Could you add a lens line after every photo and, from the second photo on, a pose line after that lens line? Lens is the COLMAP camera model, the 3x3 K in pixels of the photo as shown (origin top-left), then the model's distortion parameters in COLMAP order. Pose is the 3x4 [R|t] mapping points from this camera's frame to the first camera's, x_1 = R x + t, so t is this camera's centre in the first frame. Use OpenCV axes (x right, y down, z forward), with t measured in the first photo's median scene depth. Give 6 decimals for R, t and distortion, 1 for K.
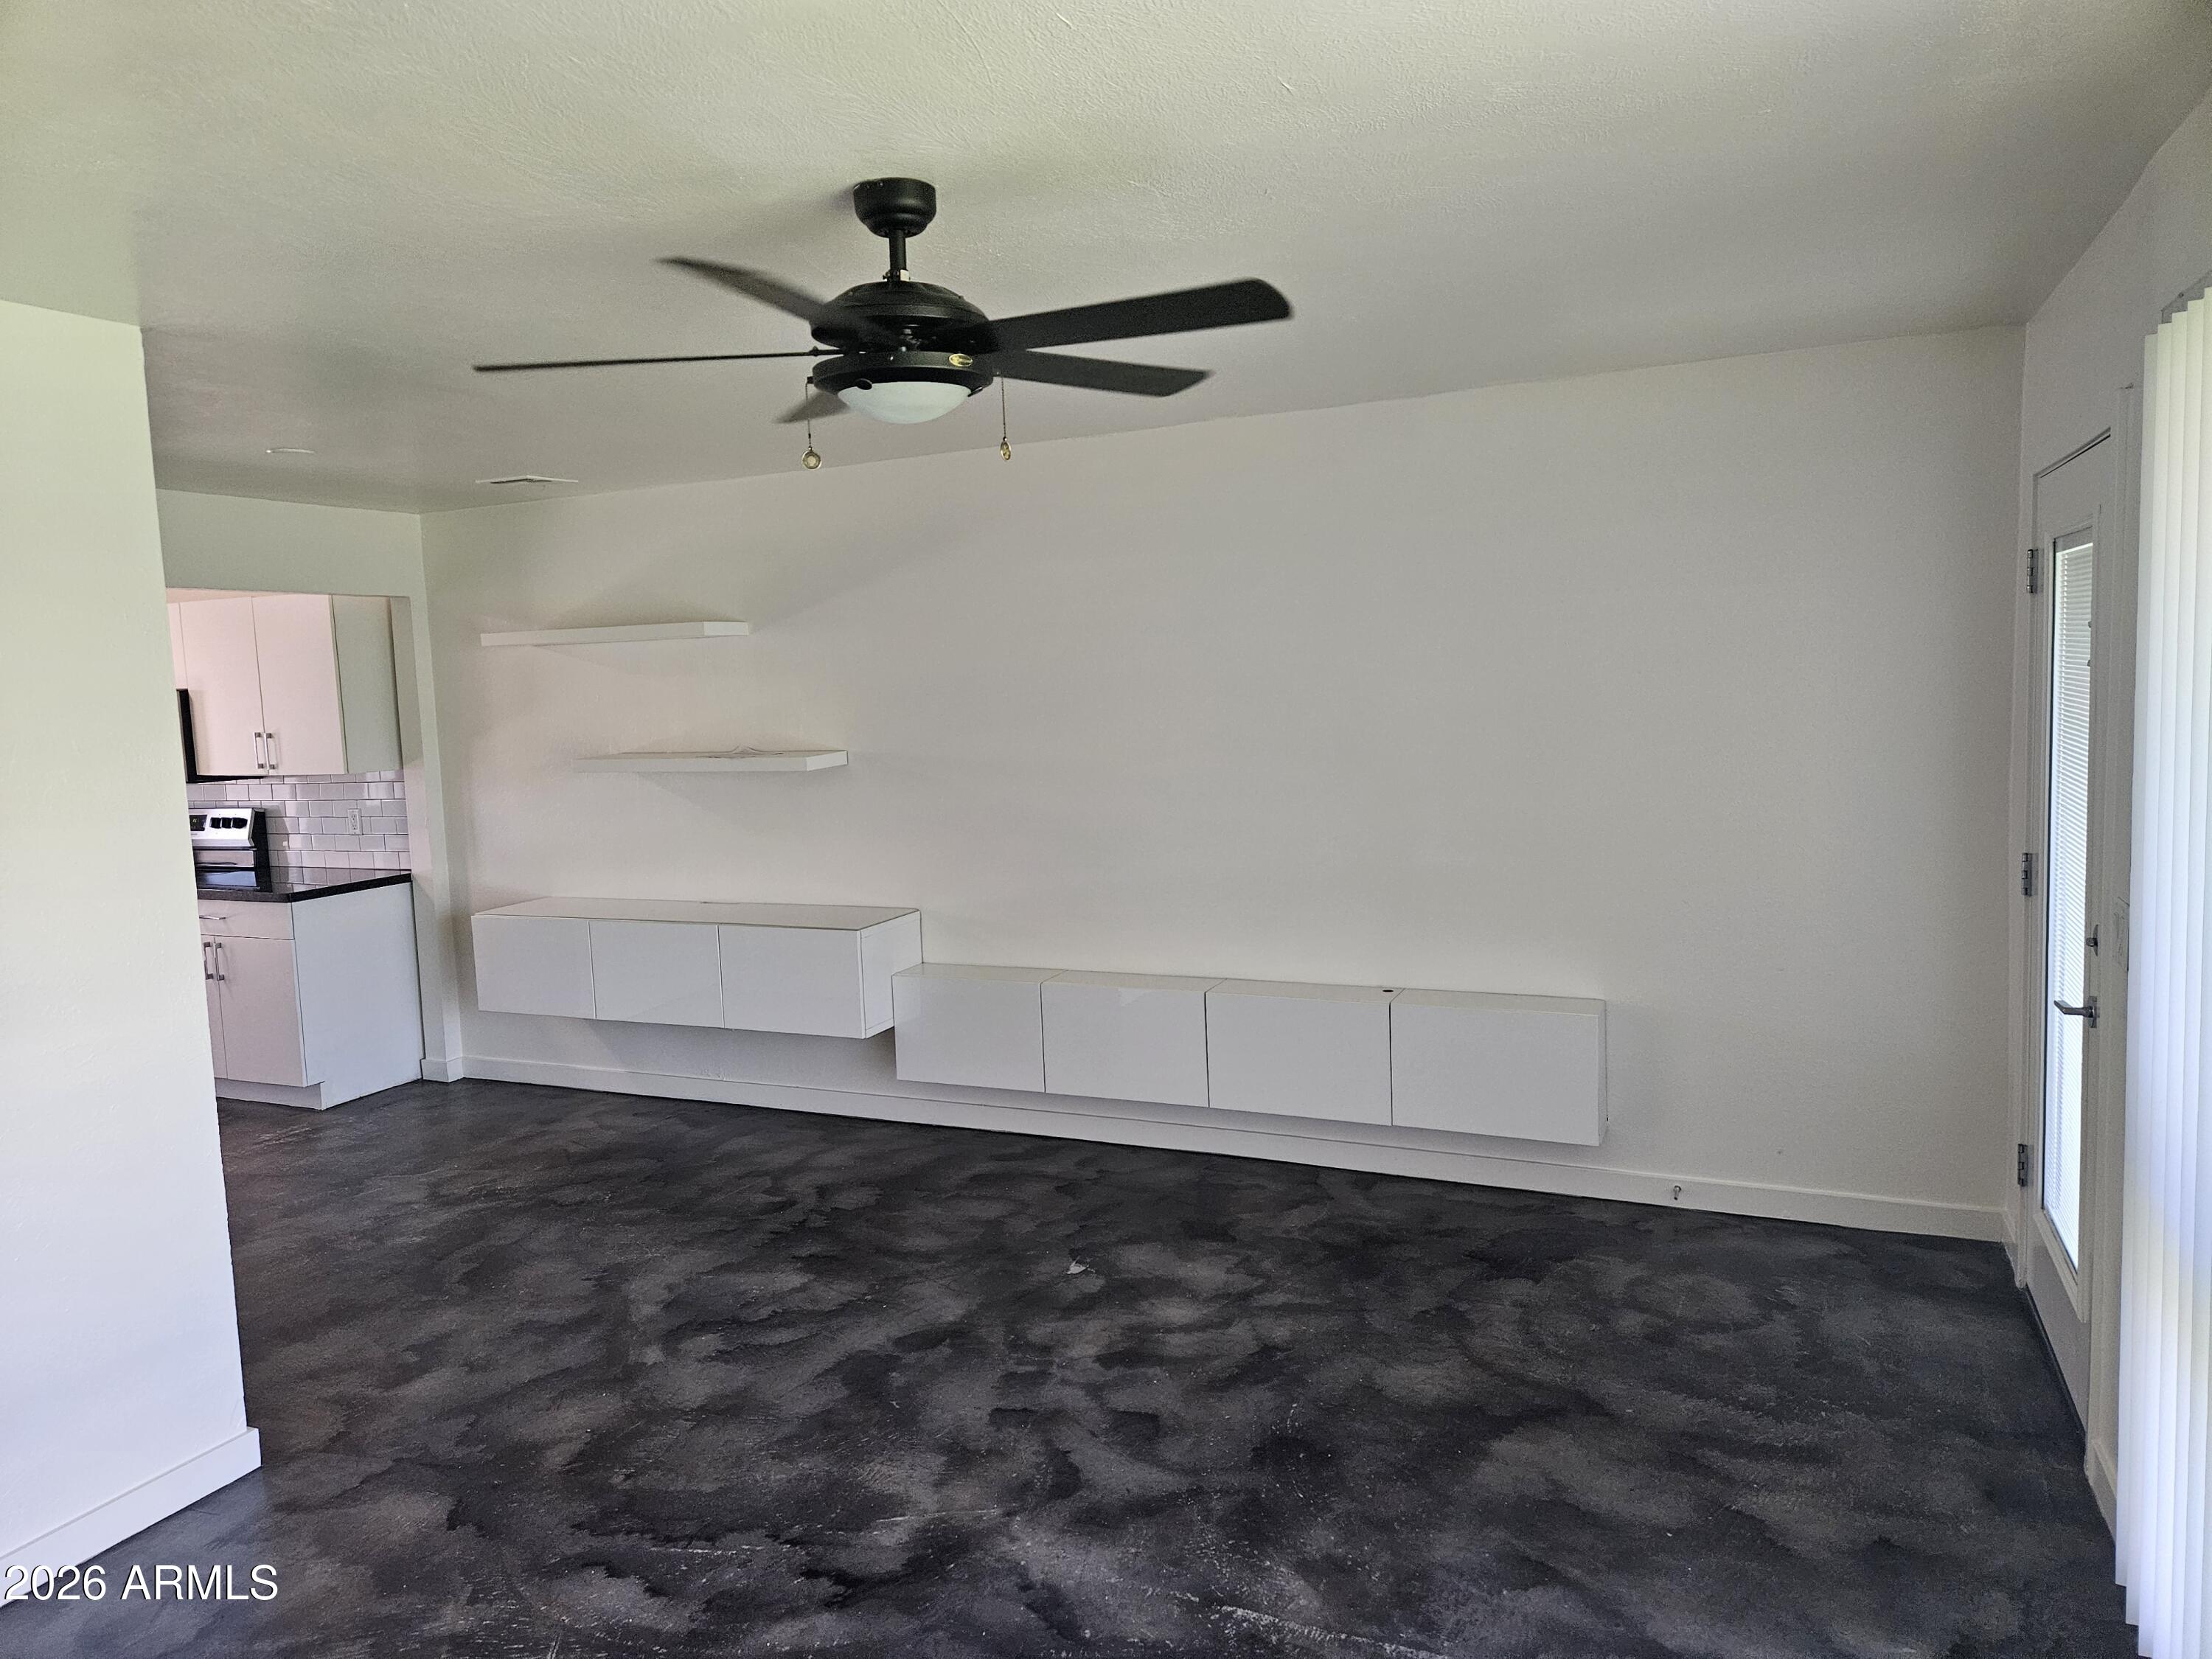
lens RADIAL K [[1512.3, 0, 1101.0], [0, 1512.3, 823.3], [0, 0, 1]] dist [0.026183, -0.003219]
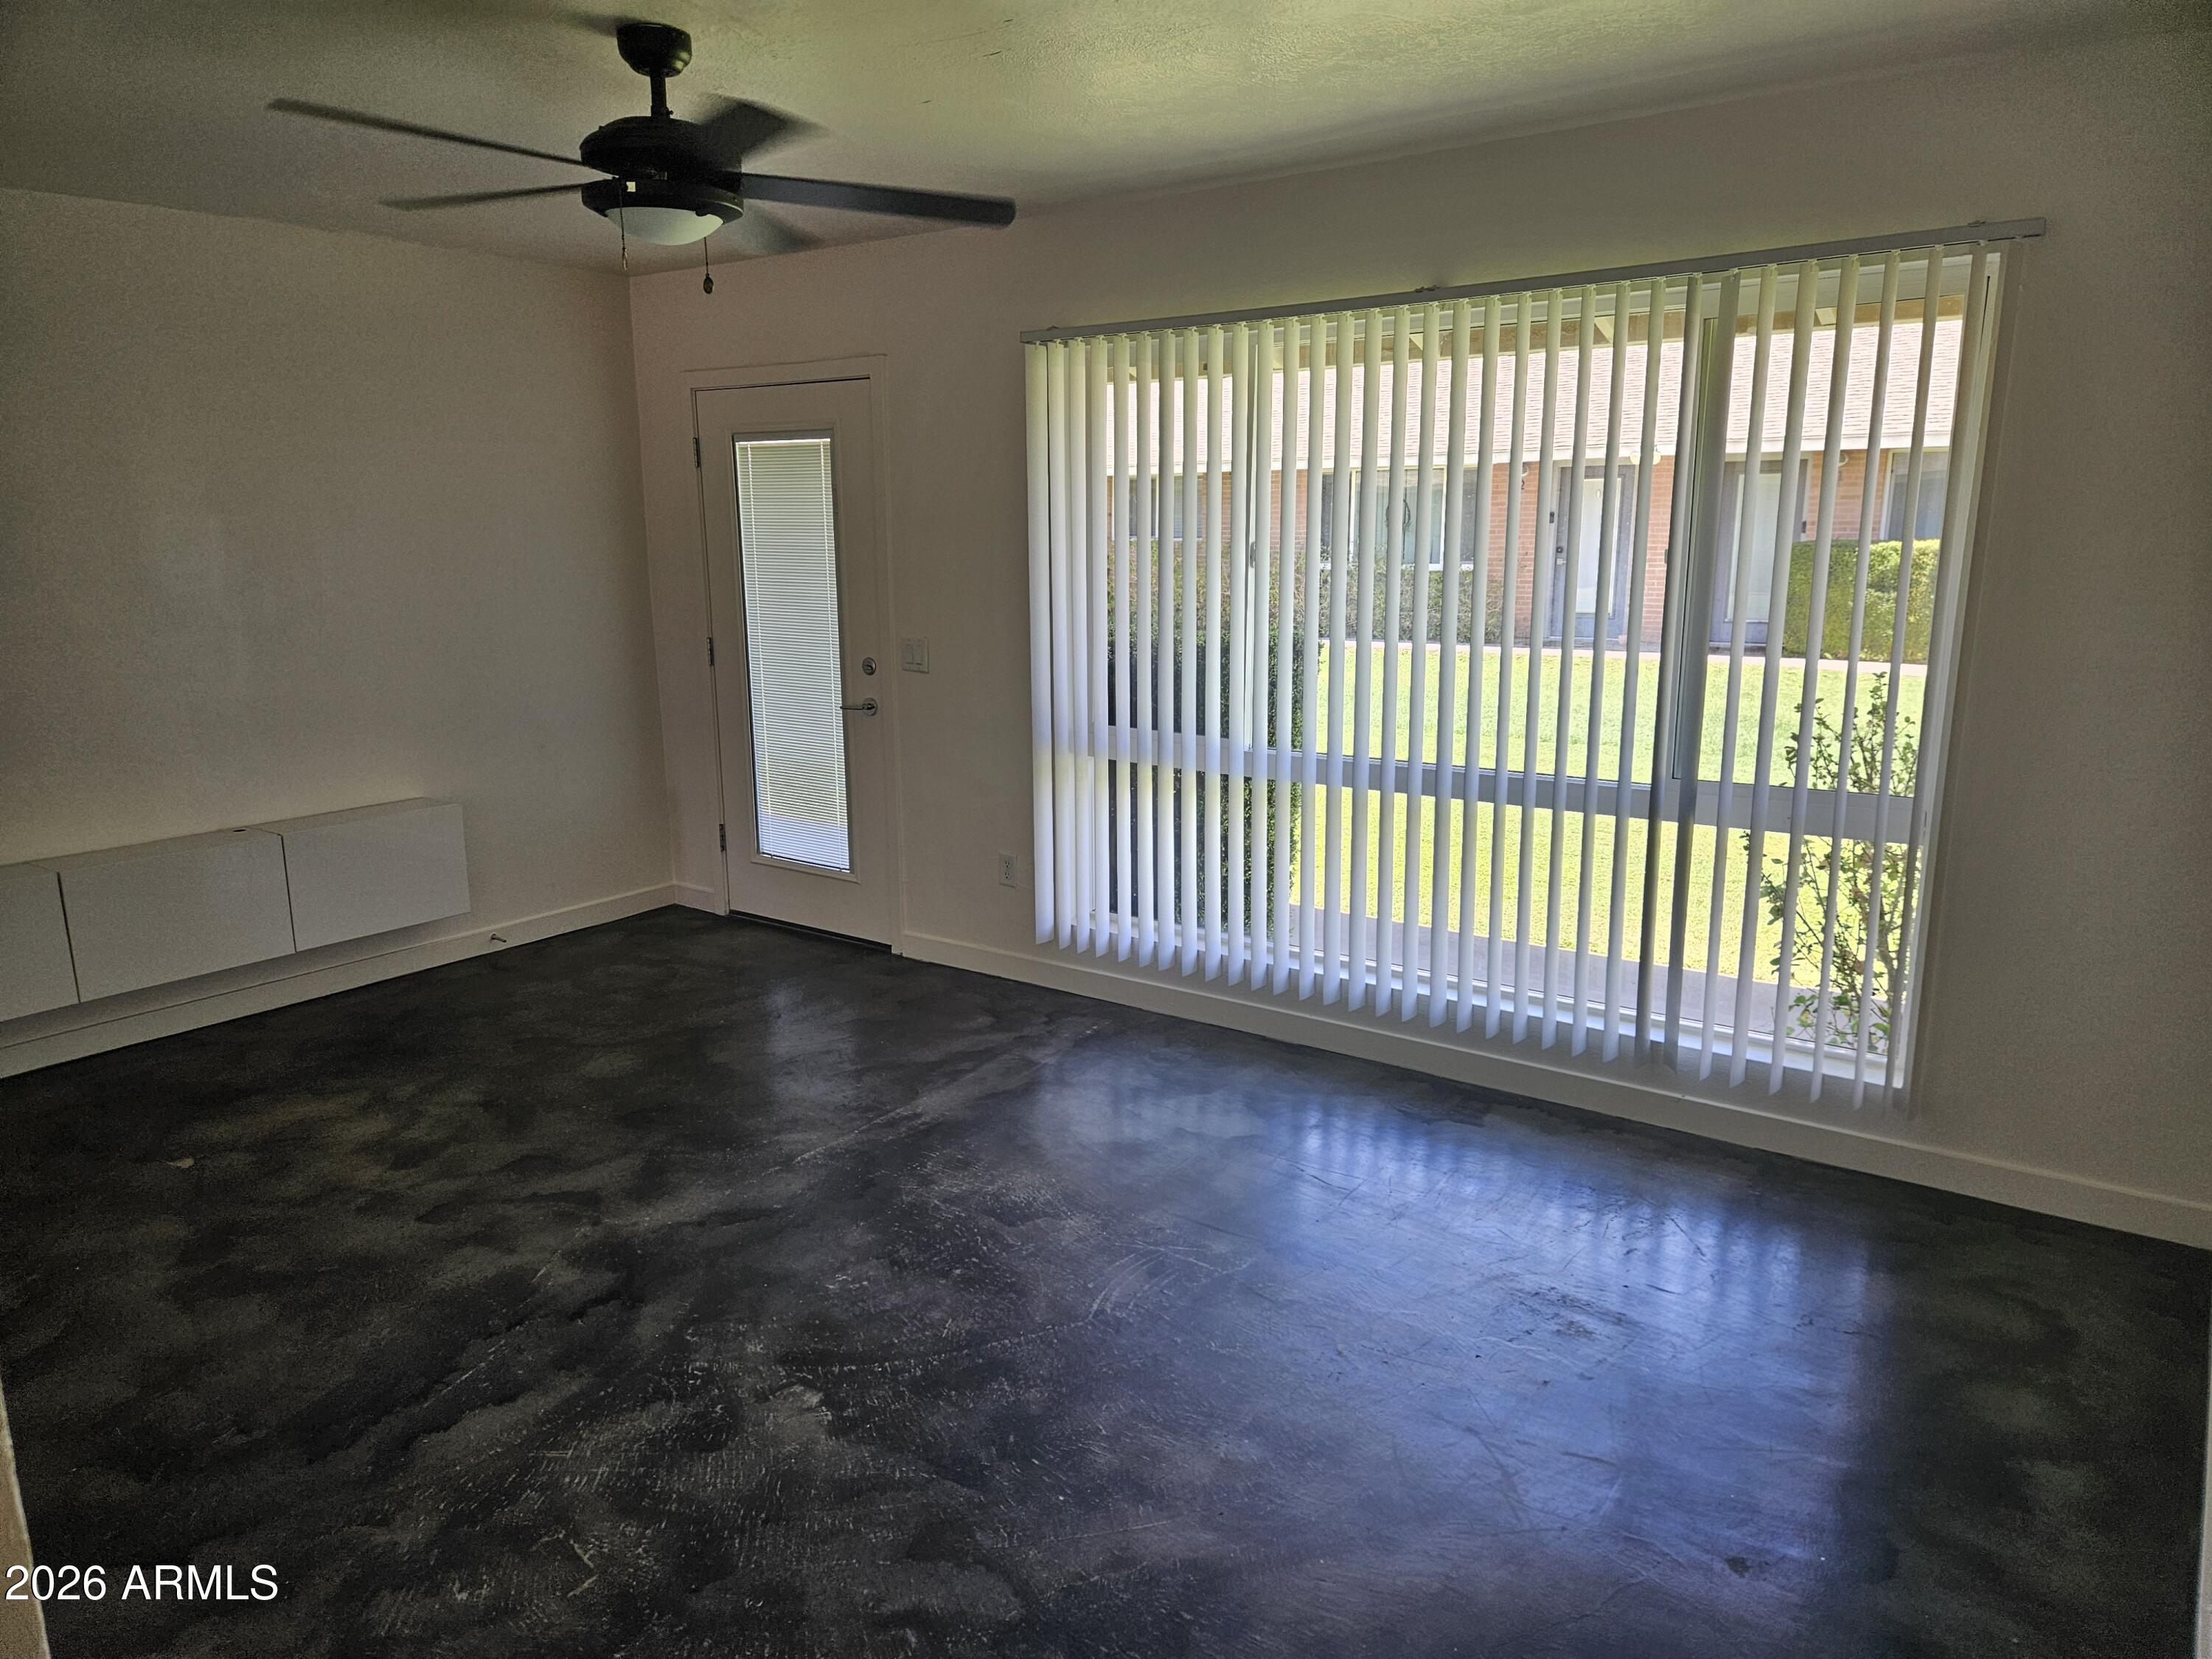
lens RADIAL K [[1512.3, 0, 1100.7], [0, 1512.3, 828.9], [0, 0, 1]] dist [0.026183, -0.003219]
pose [[0.193283, -0.170124, 0.966281, -0.894863], [0.102594, 0.982958, 0.152539, 0.015945], [-0.975764, 0.069651, 0.207442, 0.304328]]
